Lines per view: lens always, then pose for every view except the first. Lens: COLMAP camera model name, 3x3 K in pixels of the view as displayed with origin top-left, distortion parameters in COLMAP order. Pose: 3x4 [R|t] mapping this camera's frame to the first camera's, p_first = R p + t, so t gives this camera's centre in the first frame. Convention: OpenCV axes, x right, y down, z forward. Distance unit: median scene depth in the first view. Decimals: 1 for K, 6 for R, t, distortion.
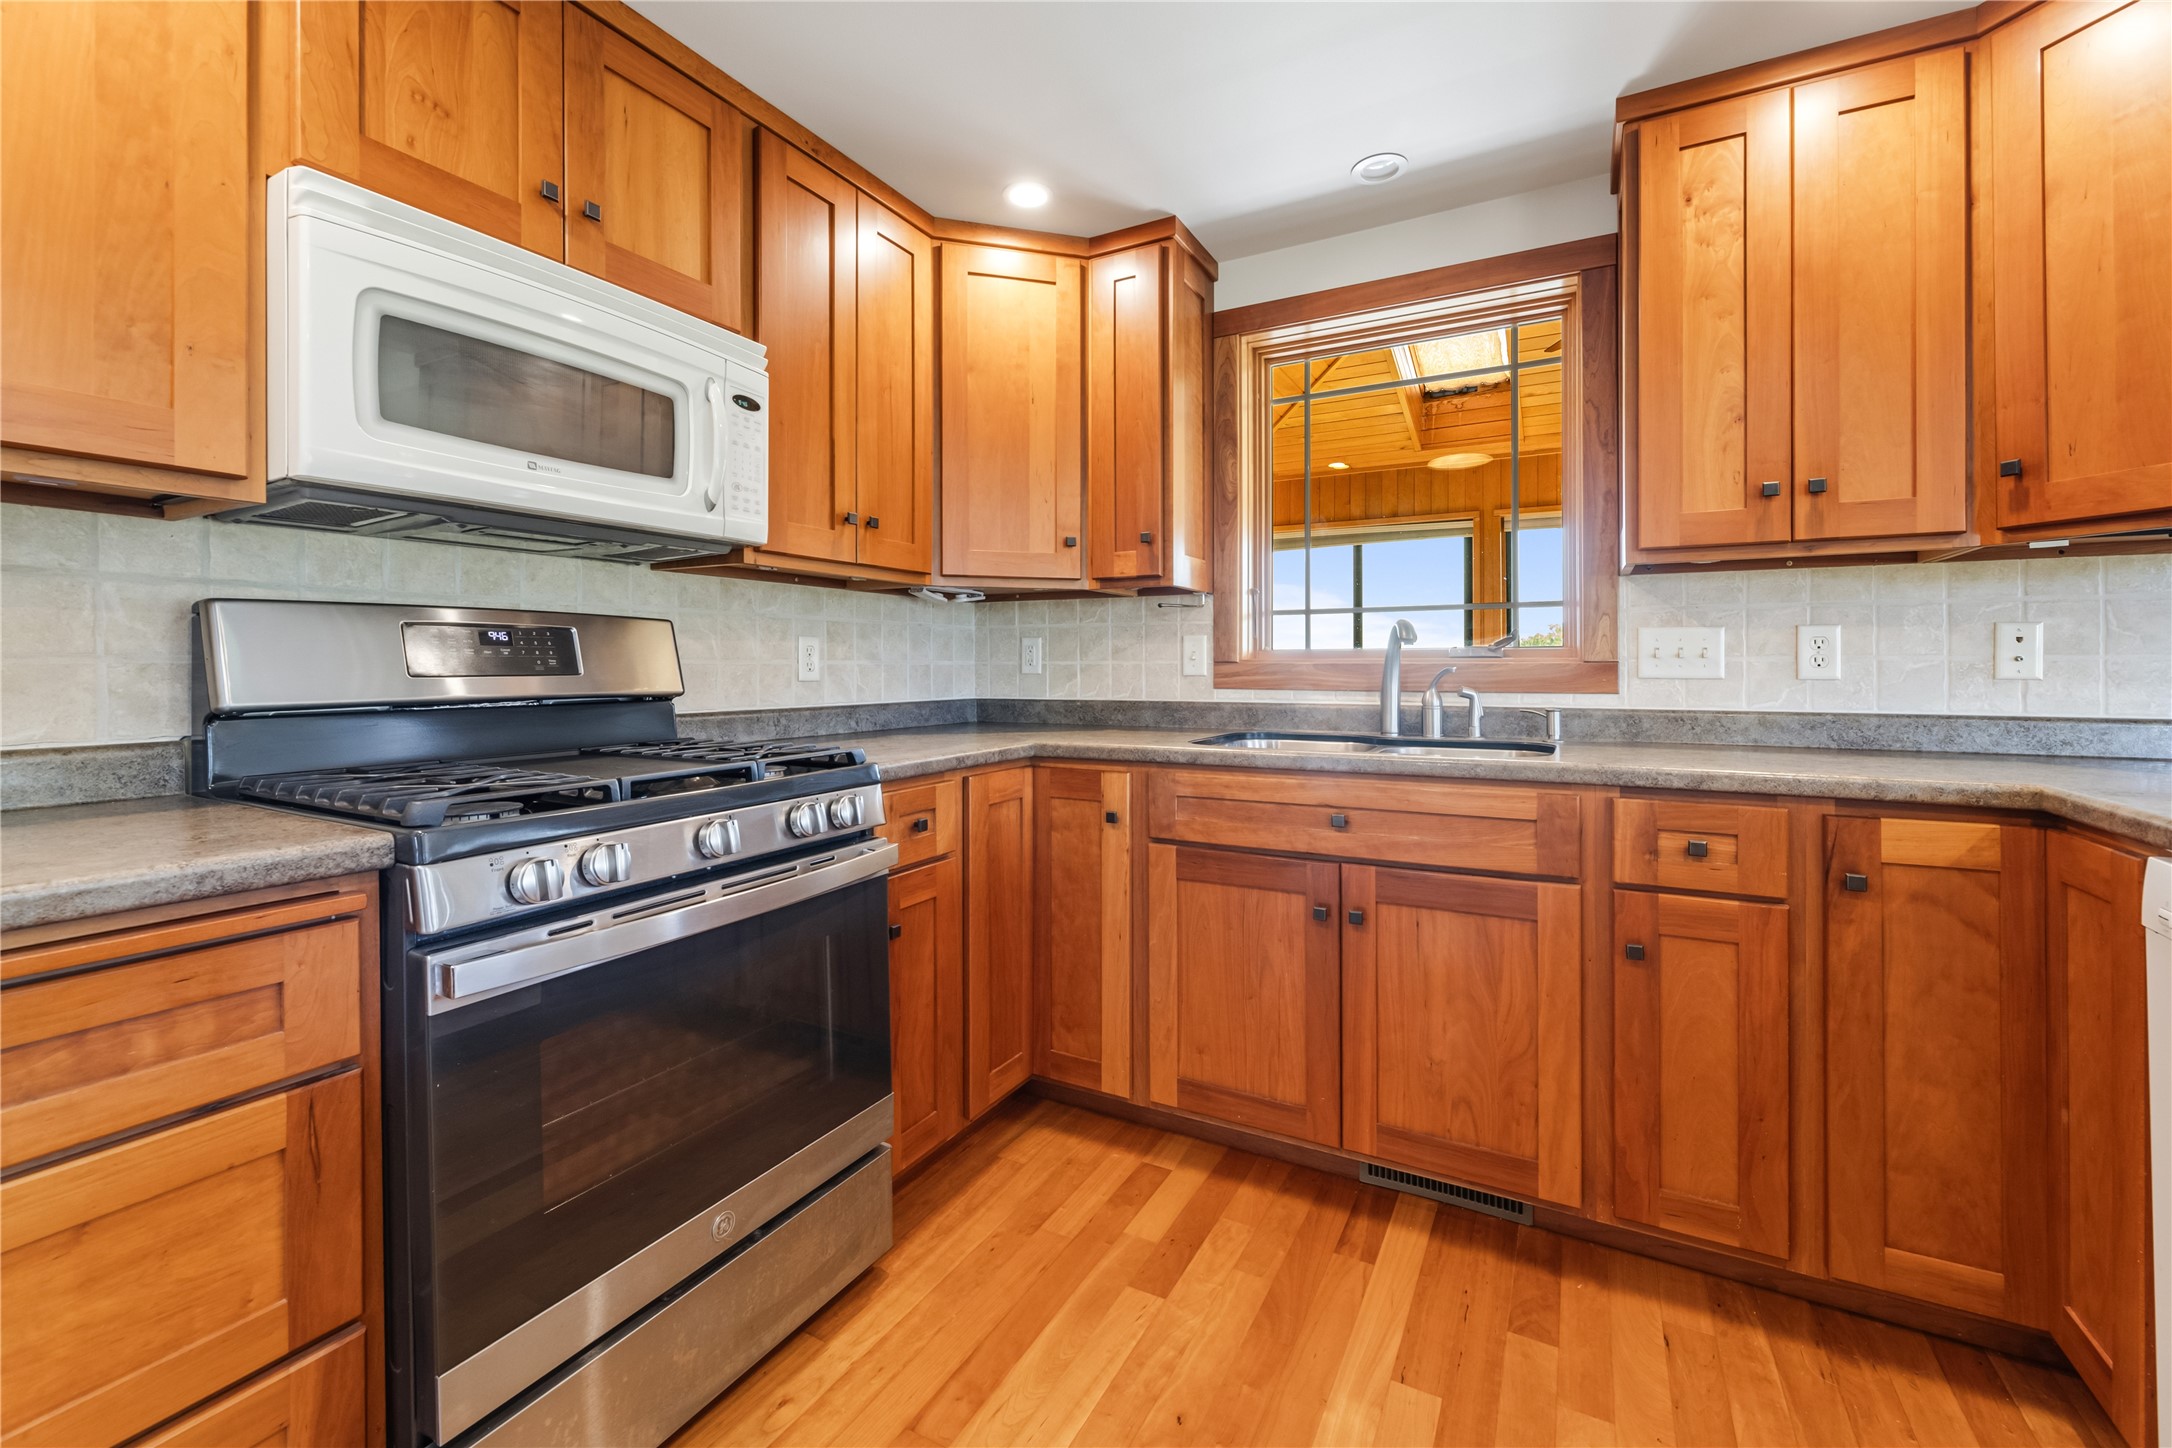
lens RADIAL K [[906.0, 0, 1097.4], [0, 906.0, 669.1], [0, 0, 1]] dist [-0.001862, -0.000065]
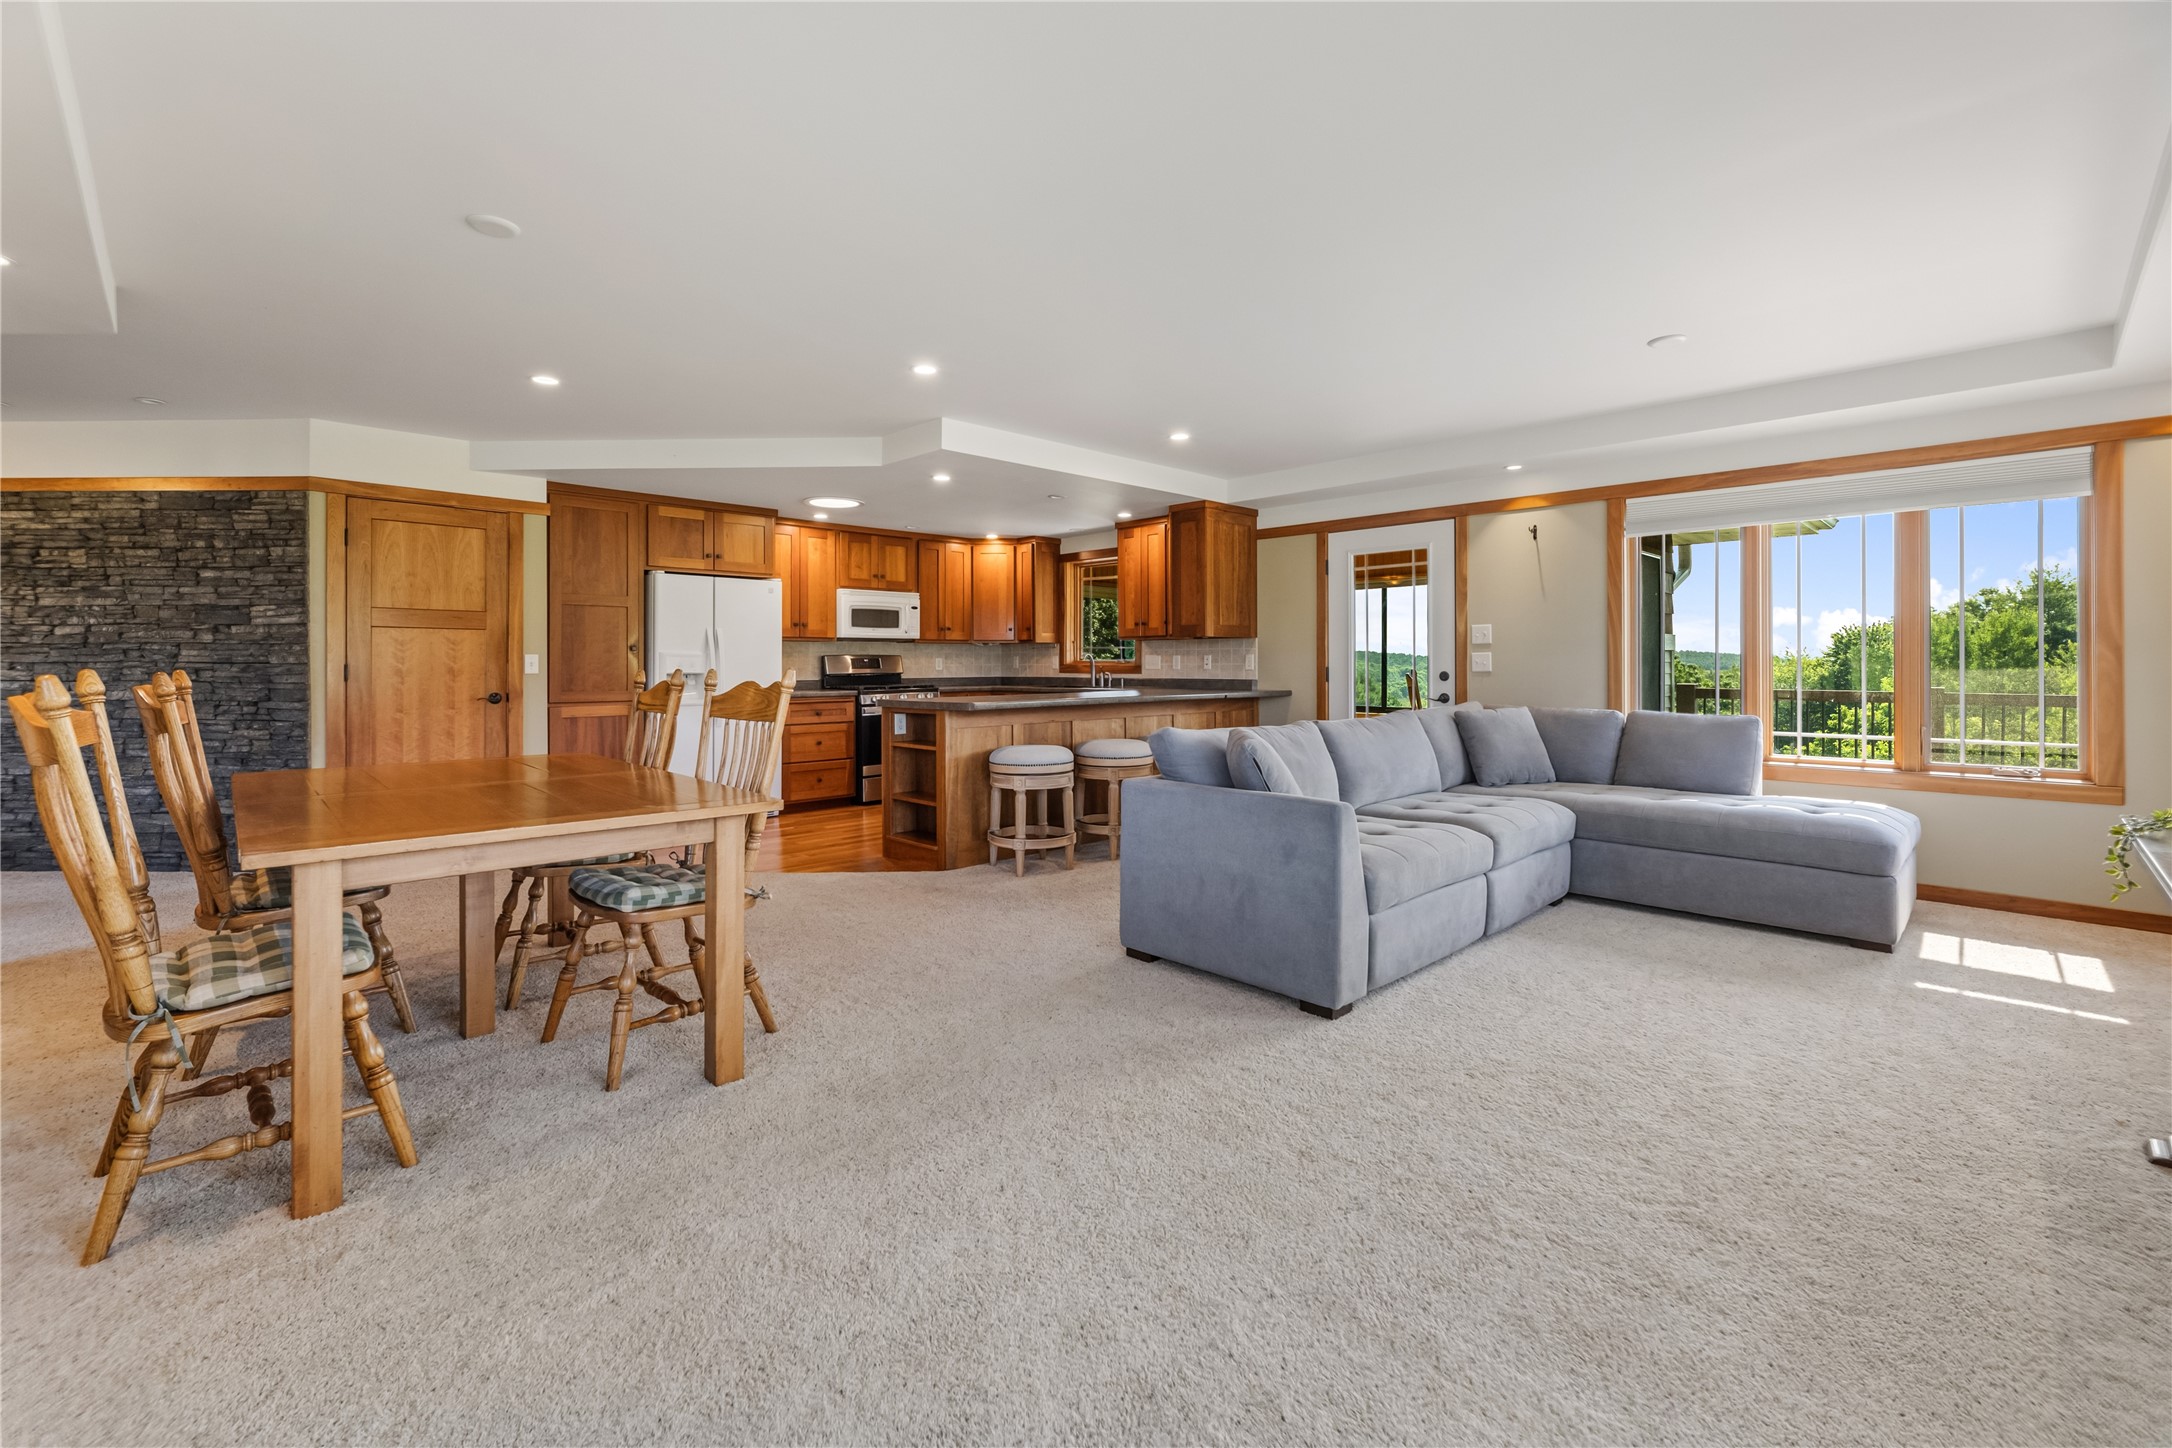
lens RADIAL K [[906.0, 0, 1097.4], [0, 906.0, 669.1], [0, 0, 1]] dist [-0.001862, -0.000065]
pose [[0.958009, 0.001859, -0.286731, 1.716548], [0.000379, 0.999970, 0.007751, -0.024948], [0.286737, -0.007534, 0.957980, -2.949903]]
